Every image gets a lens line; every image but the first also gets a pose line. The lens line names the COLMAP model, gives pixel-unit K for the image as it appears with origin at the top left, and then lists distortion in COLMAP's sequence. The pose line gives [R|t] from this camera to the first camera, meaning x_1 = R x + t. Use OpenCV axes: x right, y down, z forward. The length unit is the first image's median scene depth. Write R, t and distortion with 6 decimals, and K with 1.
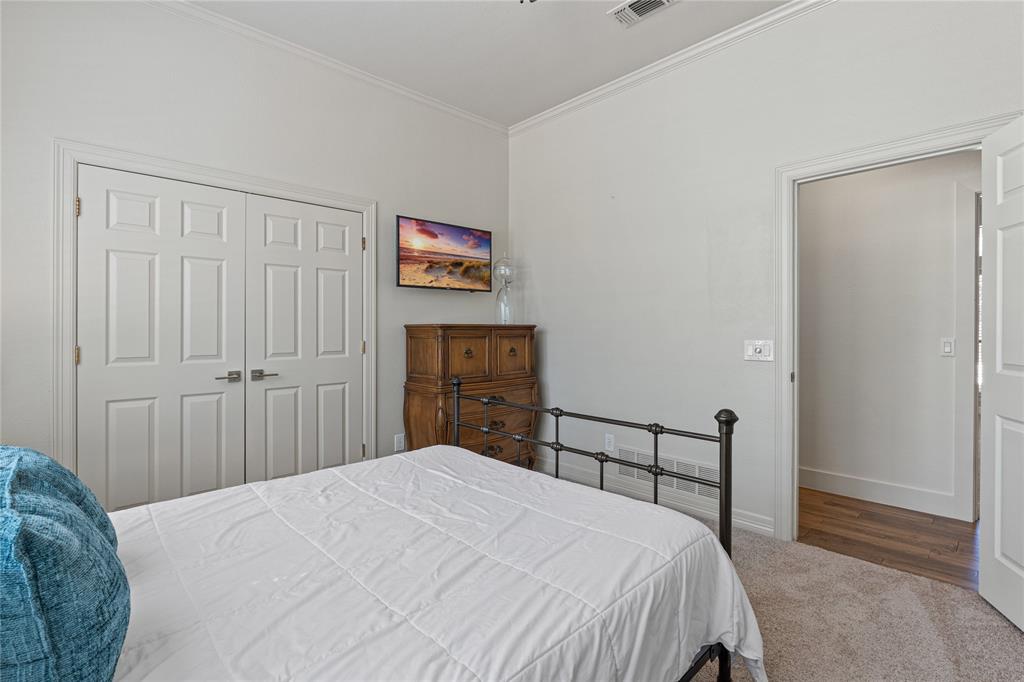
lens RADIAL K [[478.3, 0, 512.5], [0, 478.3, 332.2], [0, 0, 1]] dist [-0.003223, 0.001488]
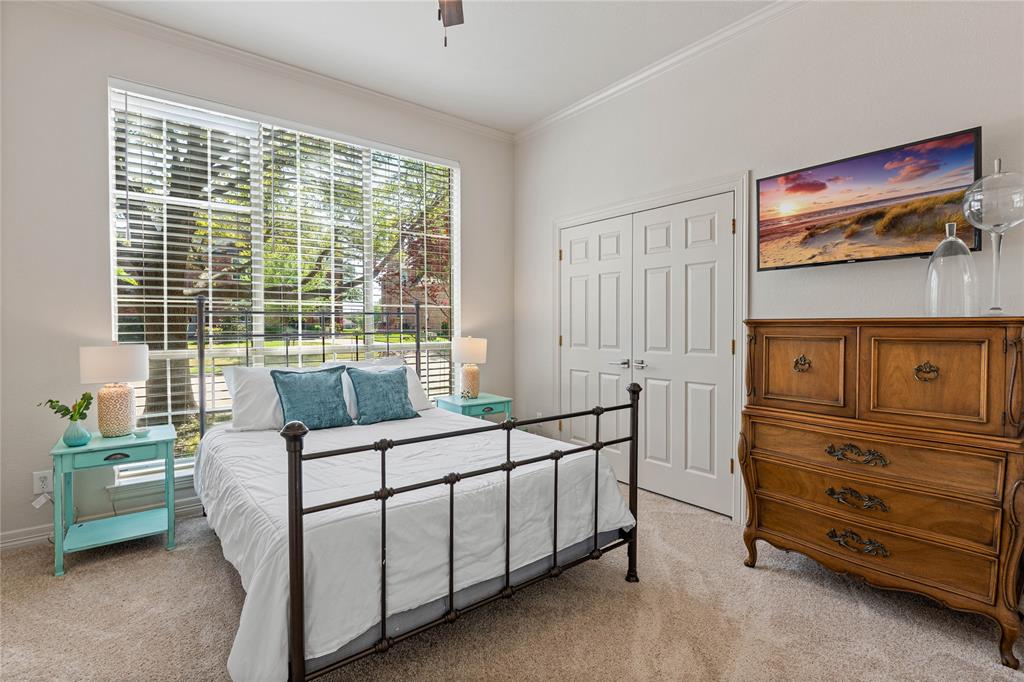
lens RADIAL K [[478.3, 0, 511.9], [0, 478.3, 338.0], [0, 0, 1]] dist [-0.003223, 0.001488]
pose [[-0.097490, 0.027888, -0.994846, 0.550975], [-0.004102, 0.999588, 0.028423, -0.007376], [0.995228, 0.006852, -0.097335, 0.640539]]
